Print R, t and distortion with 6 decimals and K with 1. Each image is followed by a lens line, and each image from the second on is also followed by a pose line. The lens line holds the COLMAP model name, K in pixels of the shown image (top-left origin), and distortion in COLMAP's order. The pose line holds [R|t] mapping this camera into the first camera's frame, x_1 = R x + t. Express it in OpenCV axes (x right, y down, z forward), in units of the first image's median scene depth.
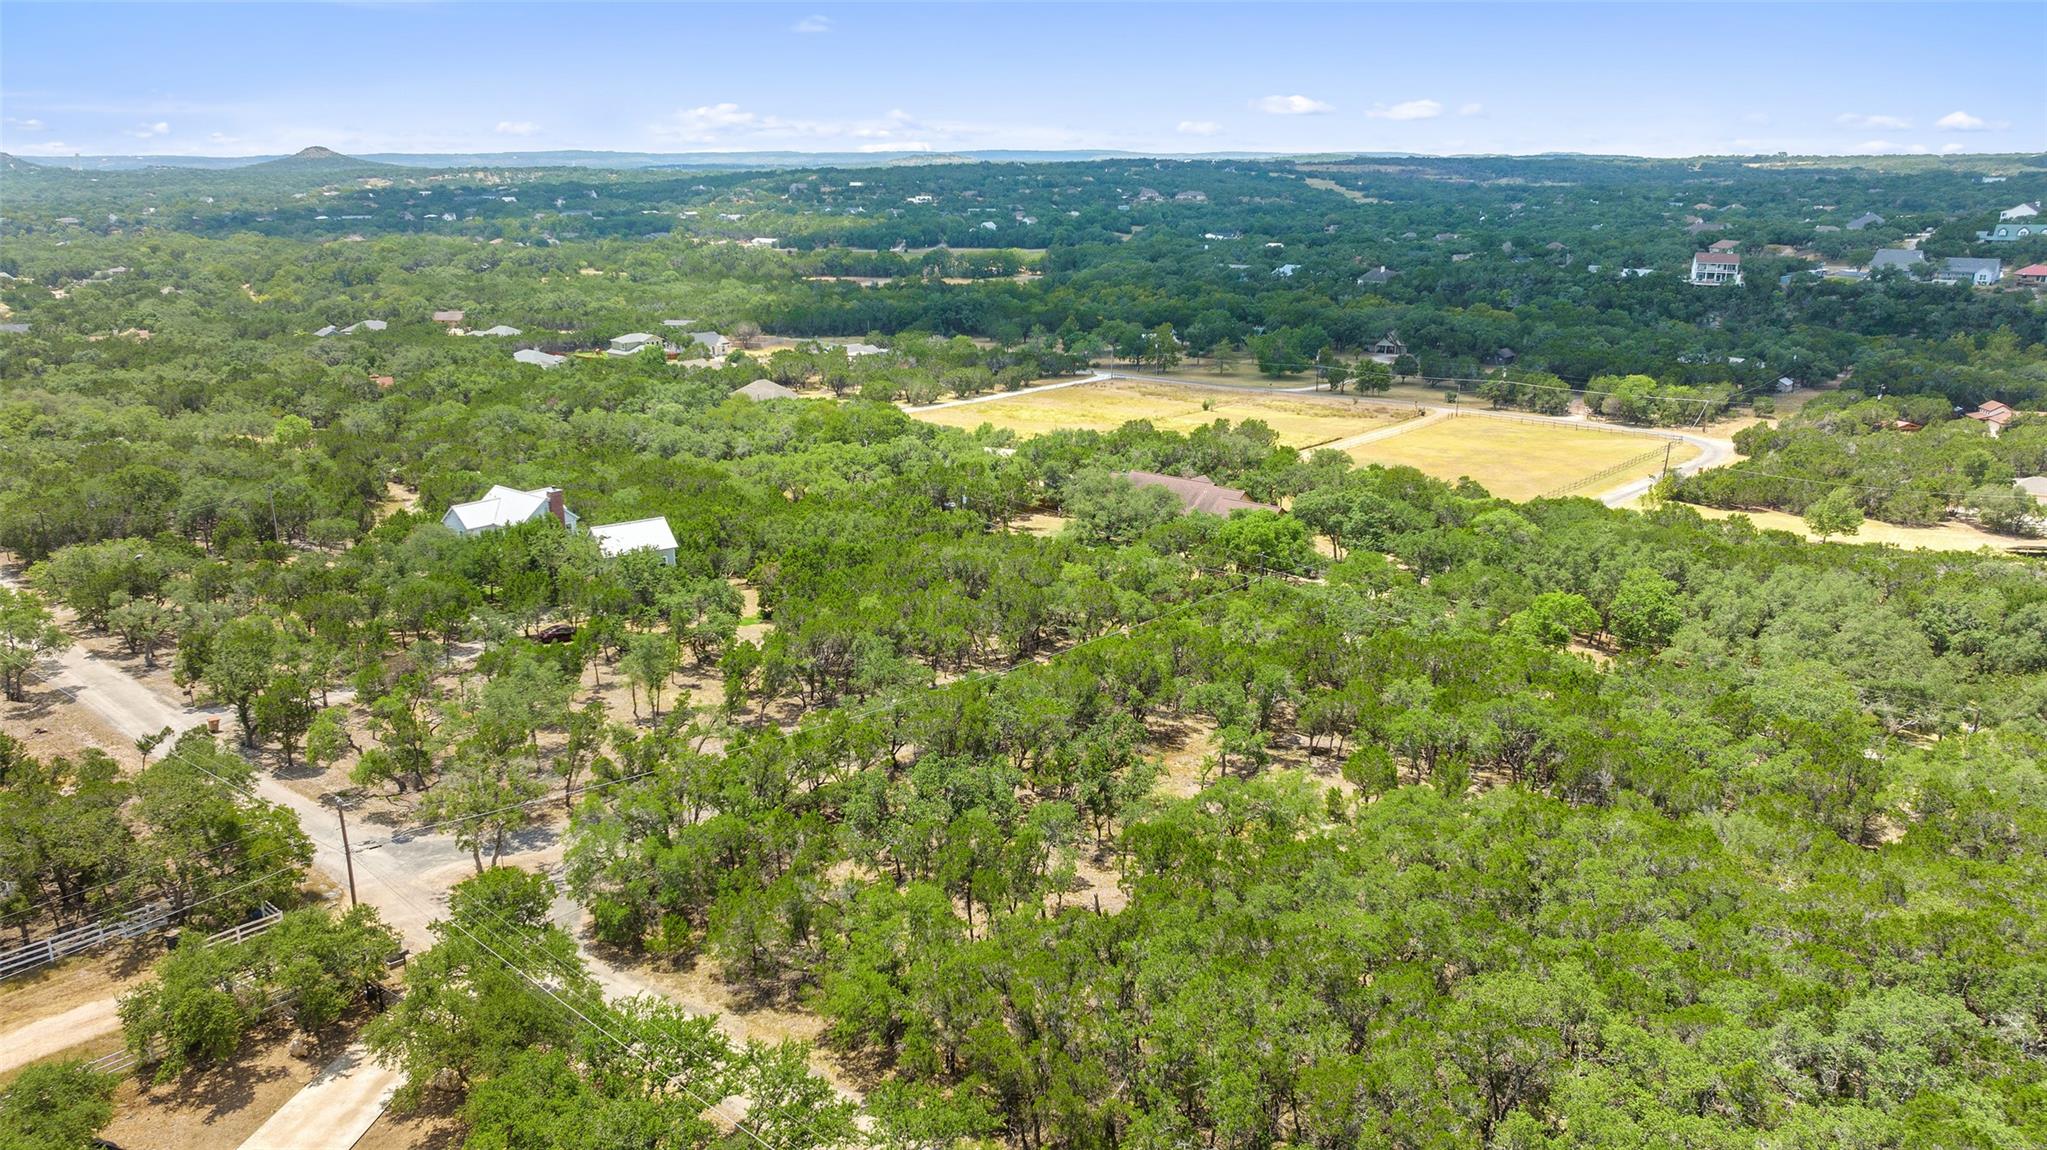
lens RADIAL K [[1451.9, 0, 1024.4], [0, 1451.9, 570.4], [0, 0, 1]] dist [-0.036374, 0.032364]
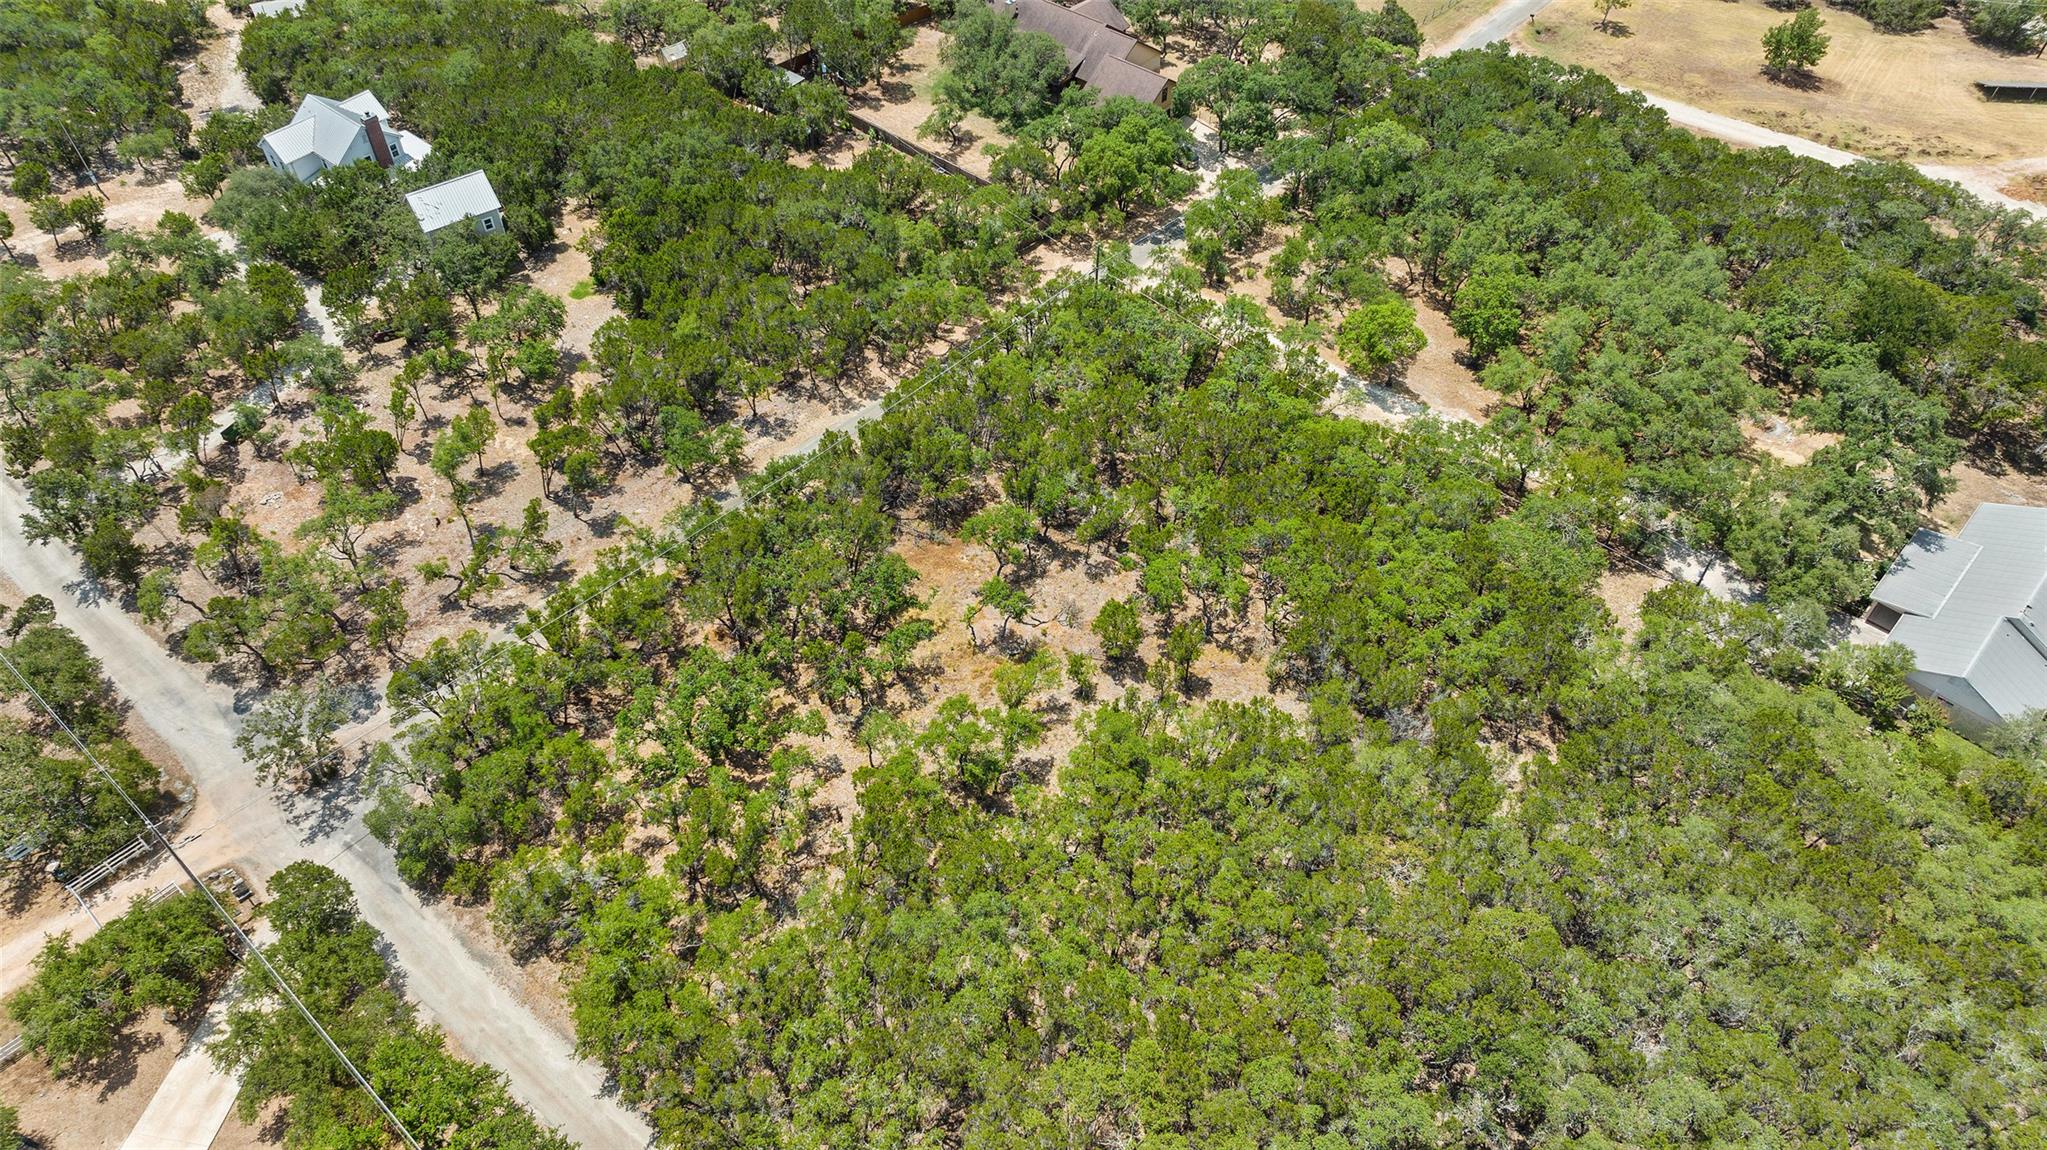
lens RADIAL K [[1451.9, 0, 1032.6], [0, 1451.9, 553.3], [0, 0, 1]] dist [-0.036374, 0.032364]
pose [[0.999941, 0.010433, -0.003081, 0.057366], [-0.007382, 0.858809, 0.512242, -0.150226], [0.007991, -0.512189, 0.858836, 0.029183]]
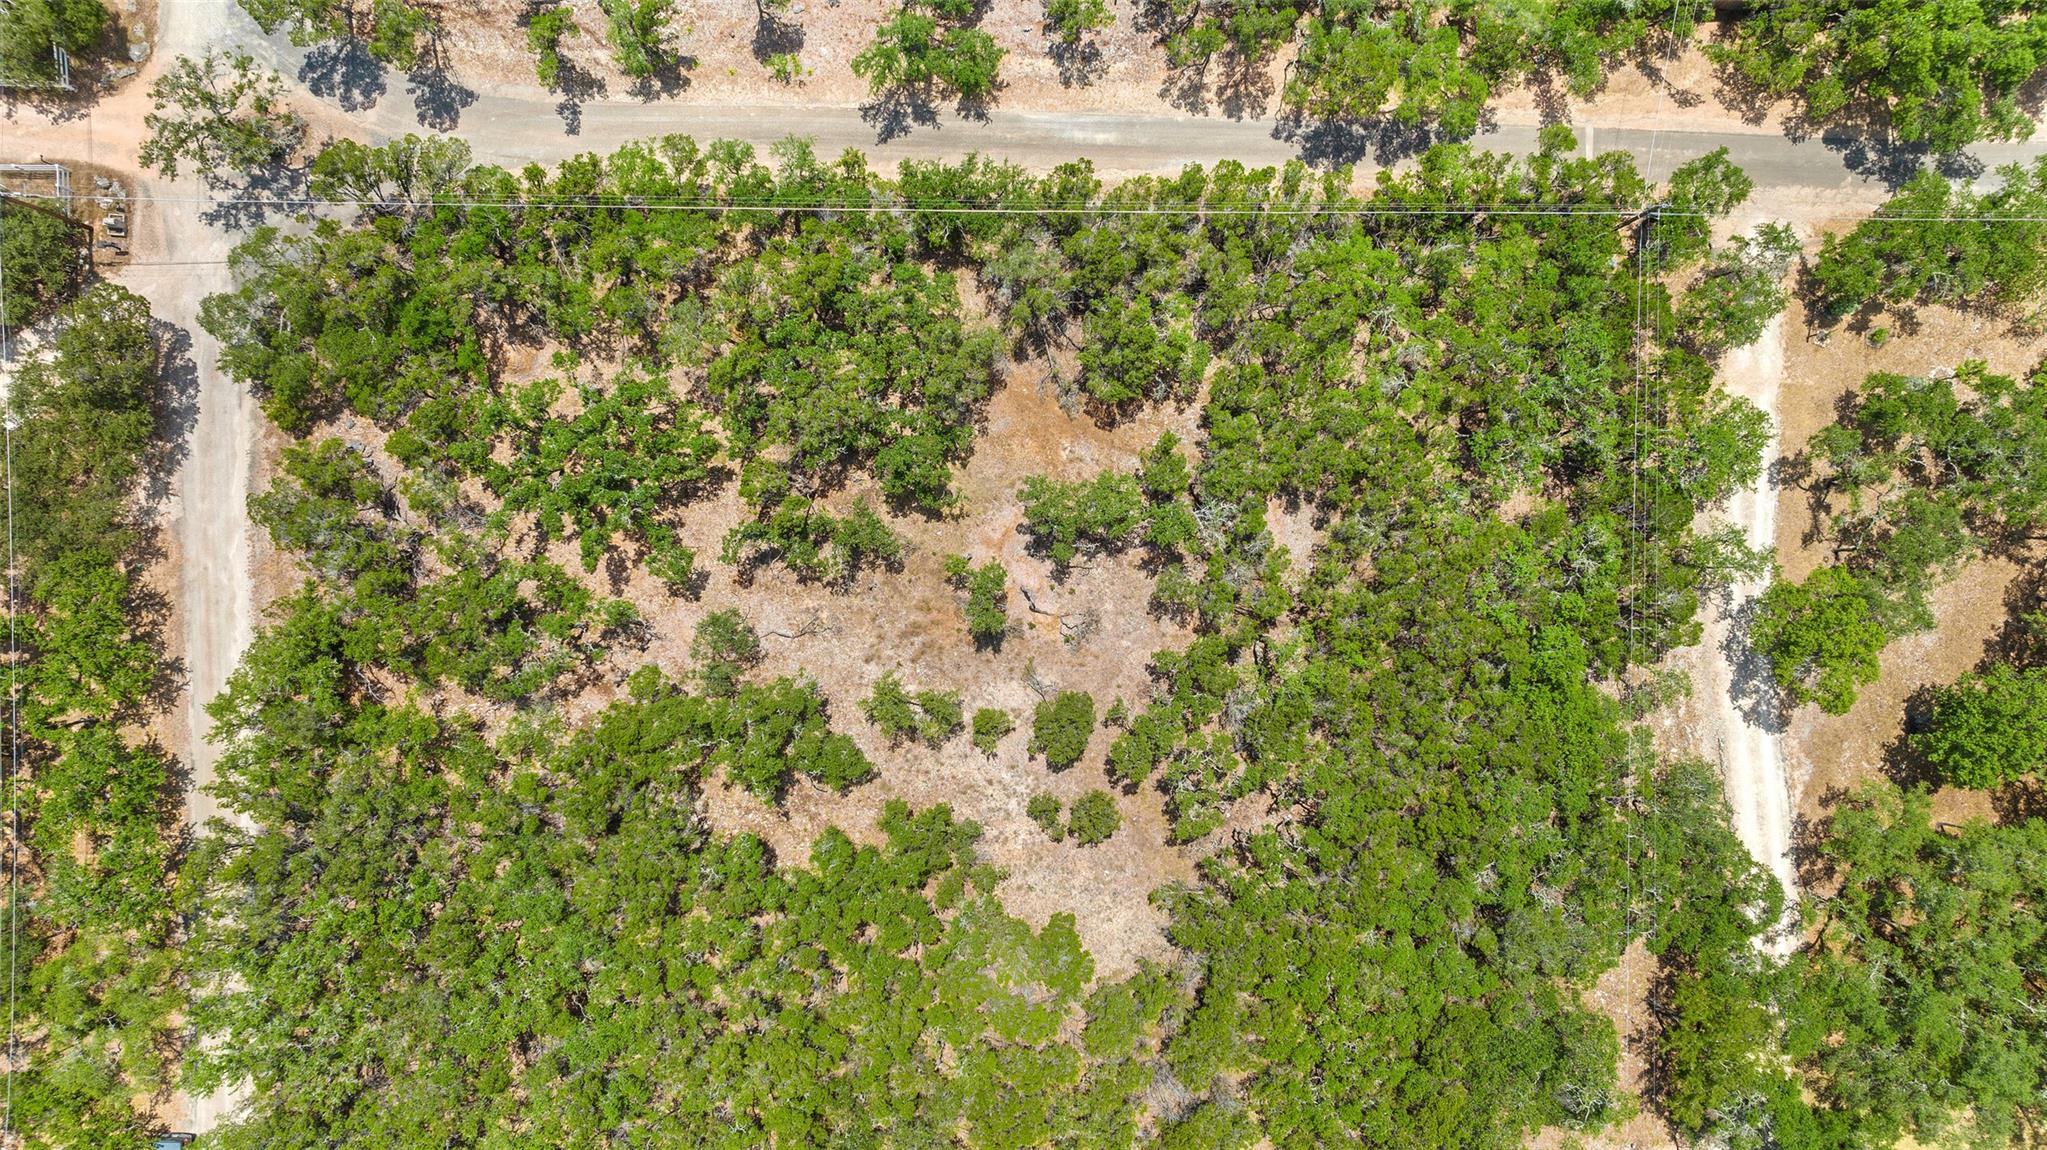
lens RADIAL K [[1451.9, 0, 1023.2], [0, 1451.9, 583.8], [0, 0, 1]] dist [-0.036374, 0.032364]
pose [[0.653399, 0.756868, 0.014837, 0.047827], [-0.217854, 0.169230, 0.961198, -0.217100], [0.724989, -0.631278, 0.275461, 0.258158]]
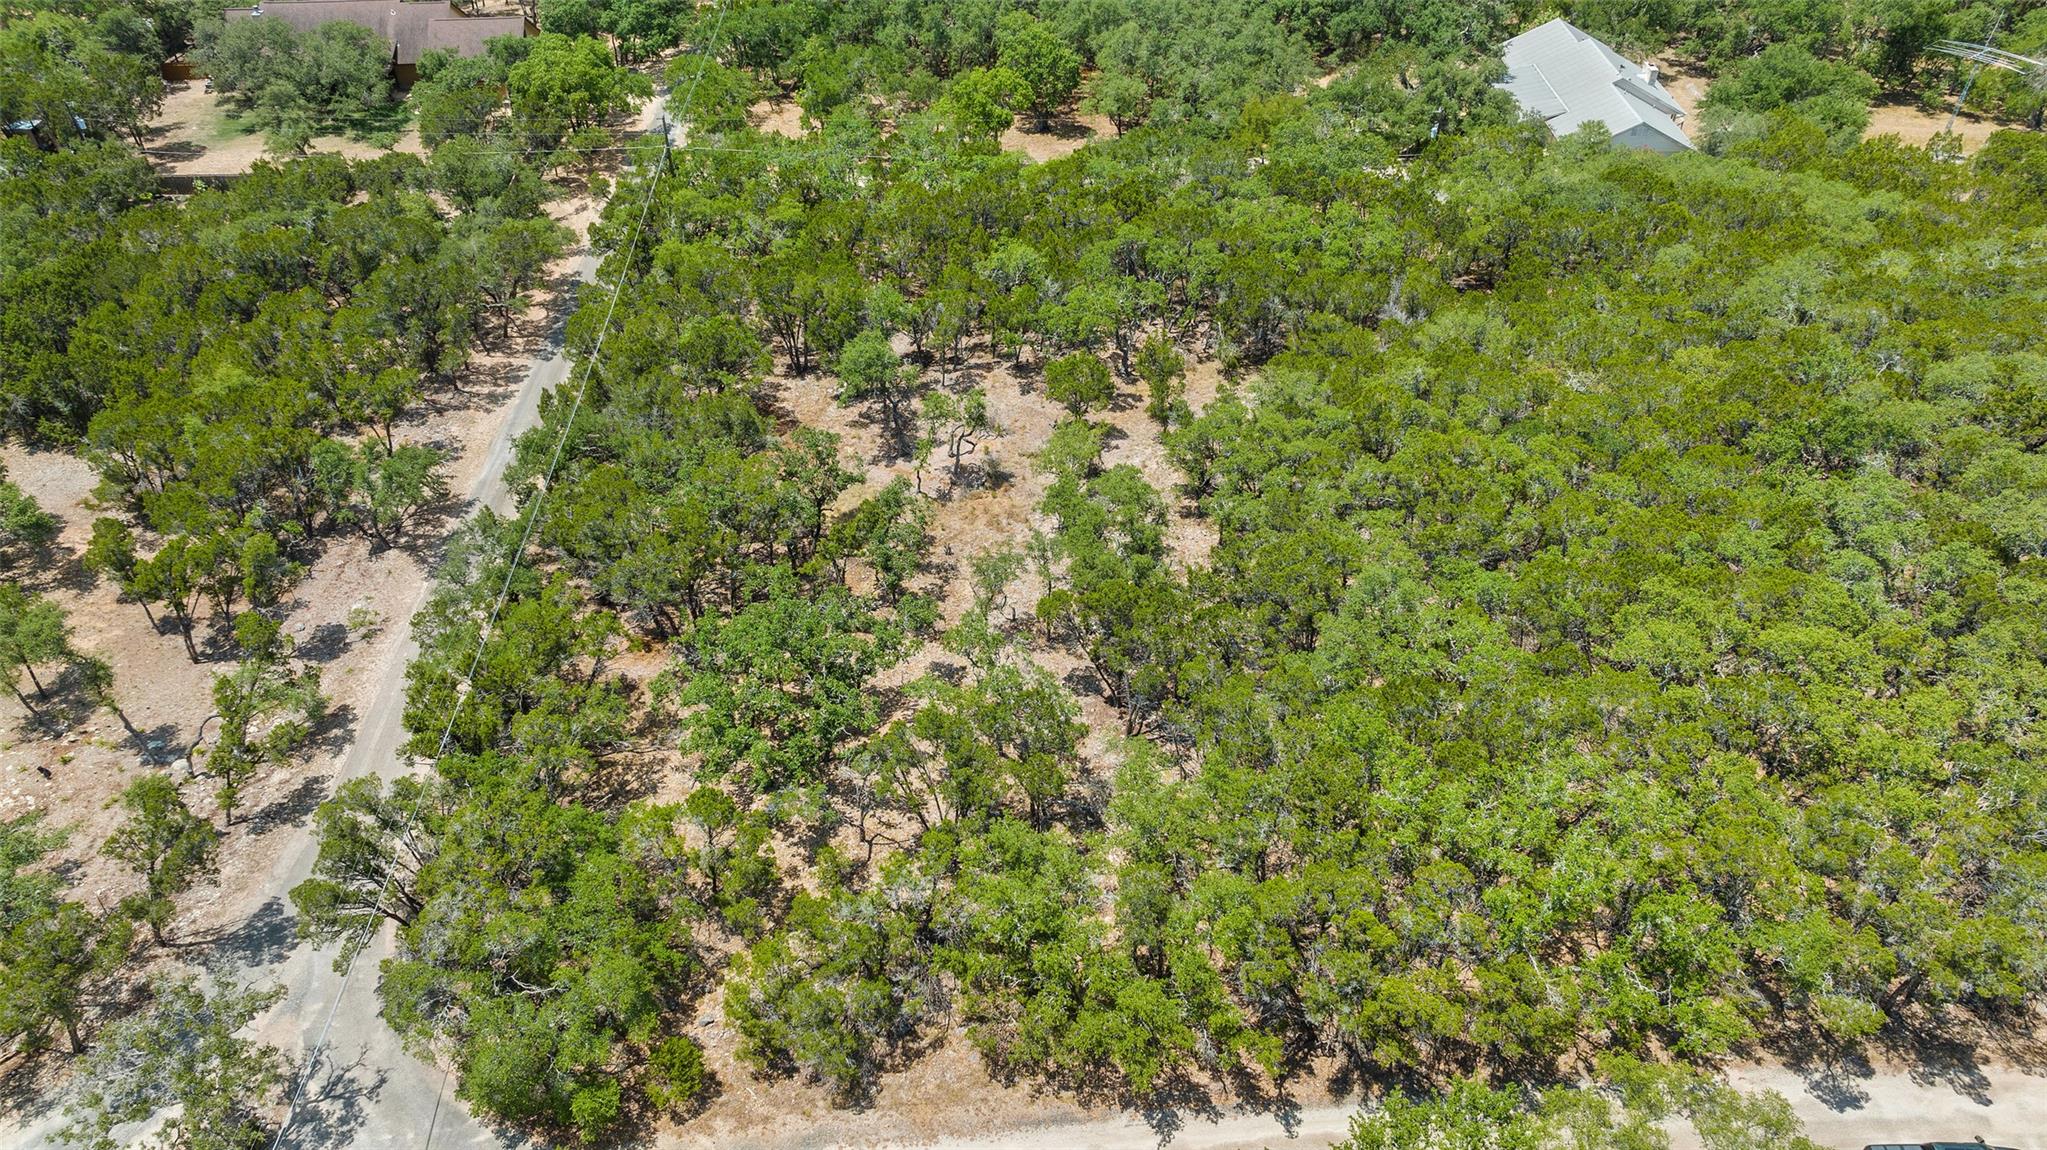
lens RADIAL K [[1451.9, 0, 1018.7], [0, 1451.9, 566.6], [0, 0, 1]] dist [-0.036374, 0.032364]
pose [[0.729878, -0.444653, 0.519193, -0.094008], [0.189160, 0.861243, 0.471677, -0.060648], [-0.656884, -0.246056, 0.712713, 0.118797]]
